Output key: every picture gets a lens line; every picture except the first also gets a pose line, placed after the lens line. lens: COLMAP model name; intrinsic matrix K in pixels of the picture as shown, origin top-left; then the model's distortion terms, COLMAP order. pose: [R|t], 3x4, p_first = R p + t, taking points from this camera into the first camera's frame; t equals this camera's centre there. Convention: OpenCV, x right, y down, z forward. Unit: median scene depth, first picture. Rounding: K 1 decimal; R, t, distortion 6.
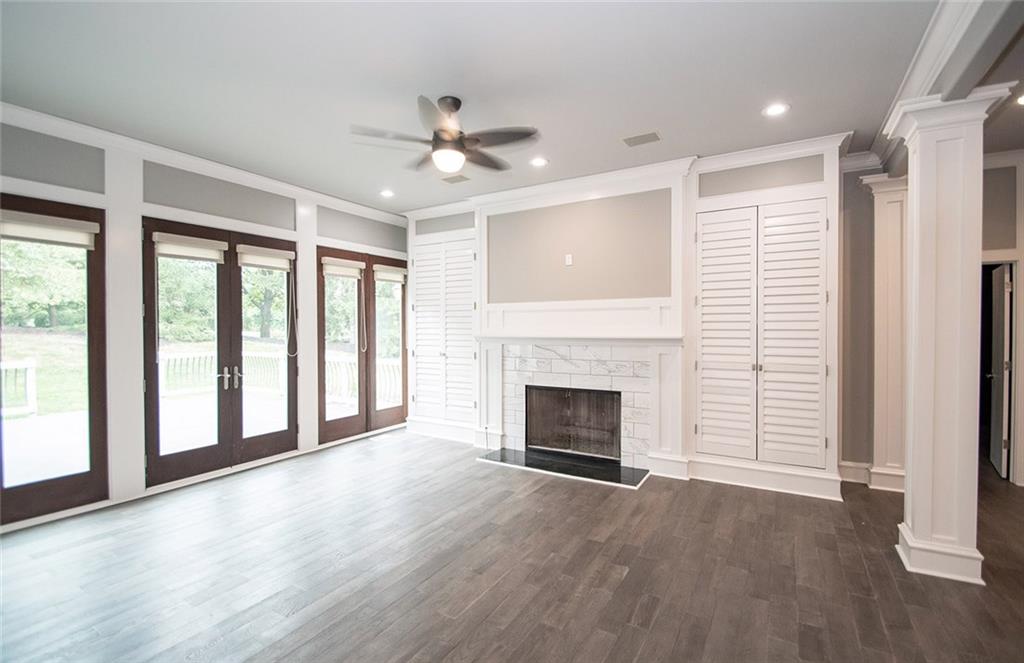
lens RADIAL K [[462.2, 0, 508.4], [0, 462.2, 331.9], [0, 0, 1]] dist [-0.010471, -0.000483]
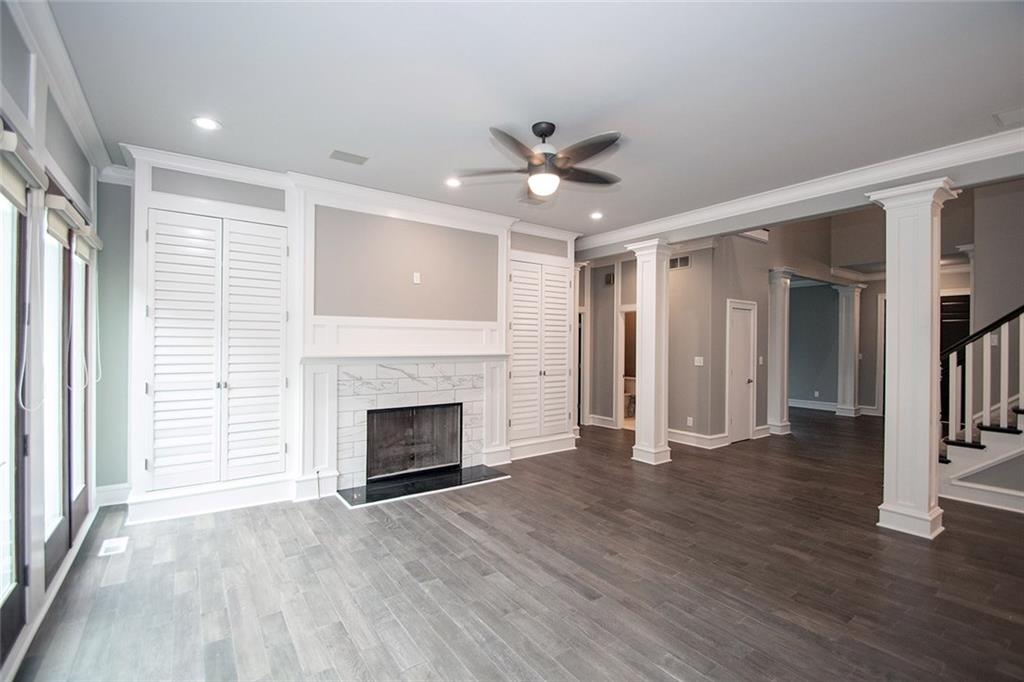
lens RADIAL K [[457.7, 0, 491.5], [0, 457.7, 345.2], [0, 0, 1]] dist [-0.000381, -0.001392]
pose [[0.407413, 0.003027, 0.913239, -0.744788], [0.002708, 0.999986, -0.004522, -0.006125], [-0.913240, 0.004315, 0.407400, 0.471613]]
